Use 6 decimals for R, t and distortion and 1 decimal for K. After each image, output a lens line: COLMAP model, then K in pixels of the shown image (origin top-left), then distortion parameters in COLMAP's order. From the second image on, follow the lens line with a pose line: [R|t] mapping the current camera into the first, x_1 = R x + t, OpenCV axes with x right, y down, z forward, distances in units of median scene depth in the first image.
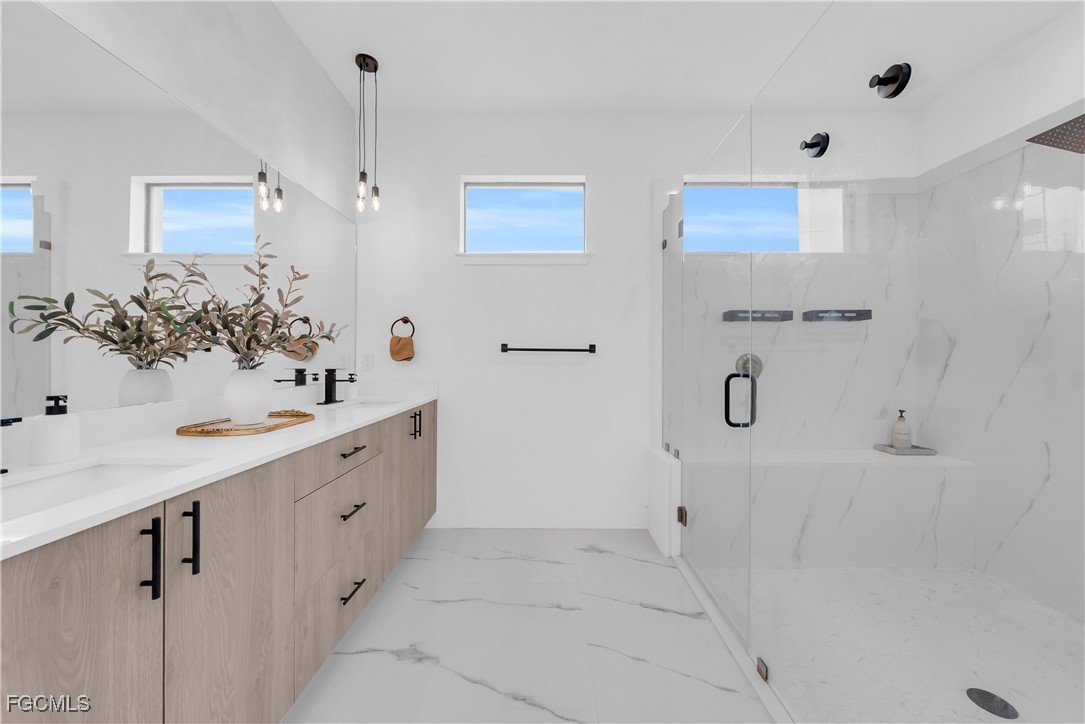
lens RADIAL K [[373.2, 0, 543.2], [0, 373.2, 359.2], [0, 0, 1]] dist [-0.001939, 0.000124]
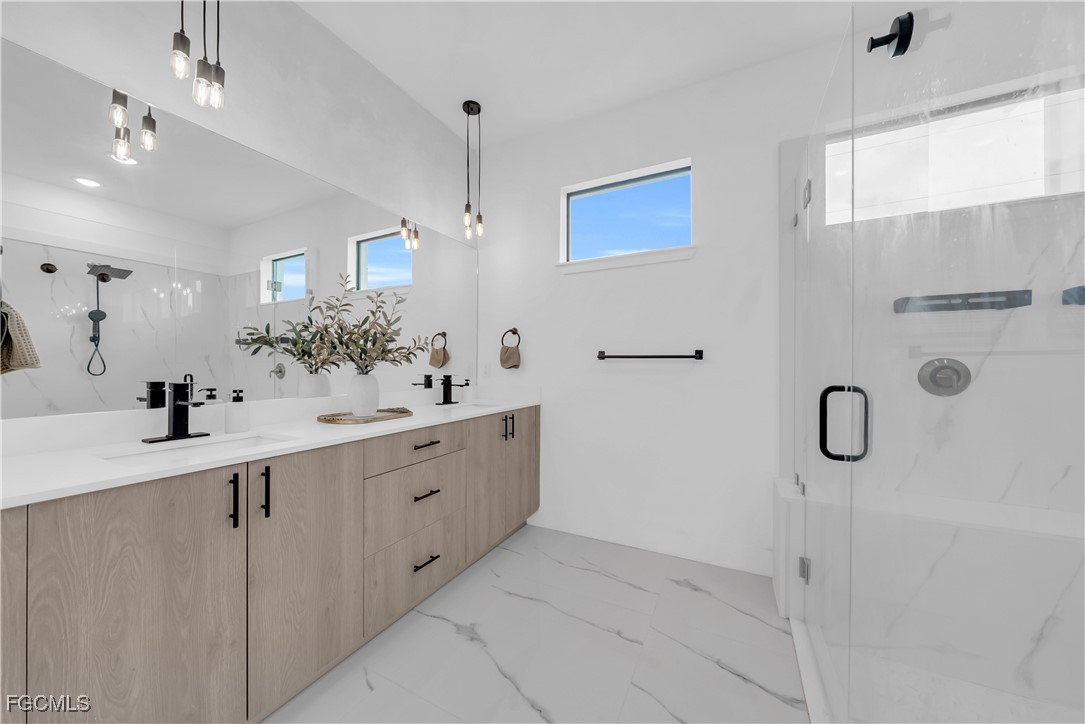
lens RADIAL K [[374.6, 0, 543.4], [0, 374.6, 367.6], [0, 0, 1]] dist [0.000276, -0.000020]
pose [[0.895216, -0.000245, -0.445632, 0.309514], [0.000602, 1.000000, 0.000660, 0.002030], [0.445631, -0.000859, 0.895216, 0.089118]]
